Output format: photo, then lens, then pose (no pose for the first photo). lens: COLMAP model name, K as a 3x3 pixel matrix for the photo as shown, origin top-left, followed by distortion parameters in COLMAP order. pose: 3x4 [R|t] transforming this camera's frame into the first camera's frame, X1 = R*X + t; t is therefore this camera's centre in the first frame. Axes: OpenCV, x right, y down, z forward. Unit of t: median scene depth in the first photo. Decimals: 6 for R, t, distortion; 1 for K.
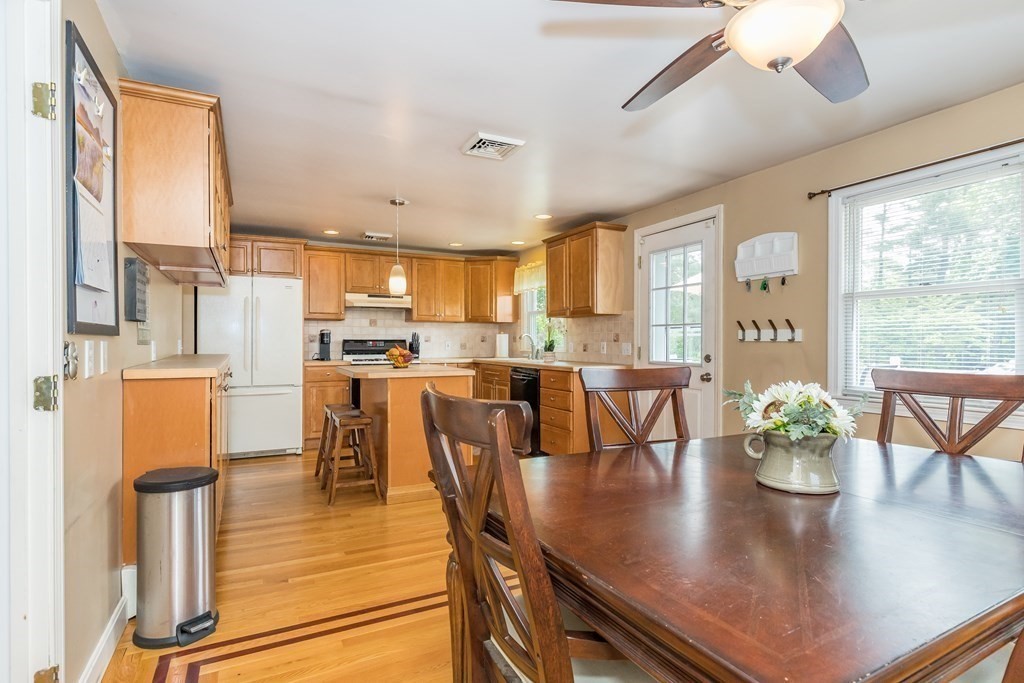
lens RADIAL K [[518.4, 0, 514.6], [0, 518.4, 340.3], [0, 0, 1]] dist [-0.001815, -0.001375]
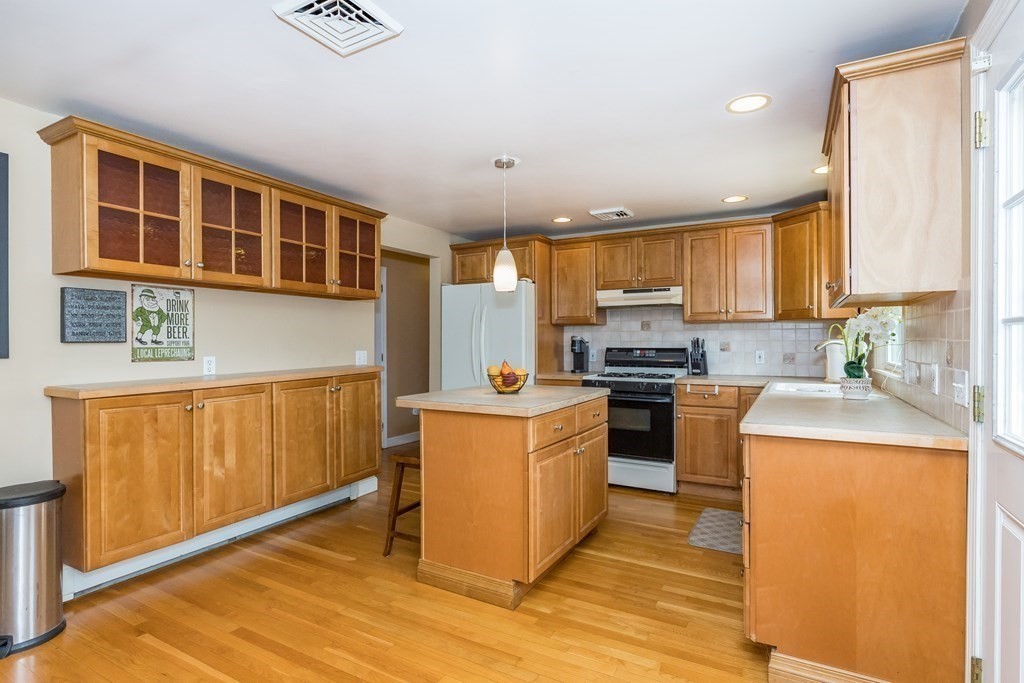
lens RADIAL K [[518.4, 0, 505.7], [0, 518.4, 341.5], [0, 0, 1]] dist [-0.001815, -0.001375]
pose [[0.552586, -0.002131, -0.833453, 0.283330], [0.006141, 0.999980, 0.001515, -0.014596], [0.833433, -0.005955, 0.552588, 0.450631]]
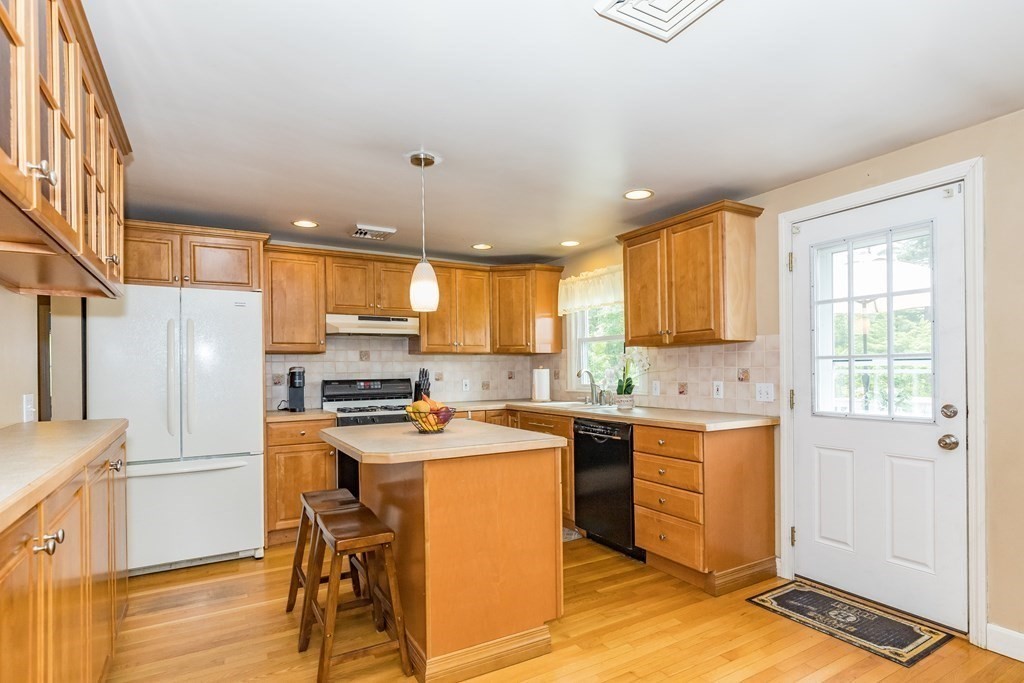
lens RADIAL K [[518.4, 0, 529.8], [0, 518.4, 367.0], [0, 0, 1]] dist [-0.001815, -0.001375]
pose [[0.996366, -0.012465, 0.084258, -0.117419], [0.012813, 0.999911, -0.003591, -0.014379], [-0.084205, 0.004658, 0.996438, 0.293641]]
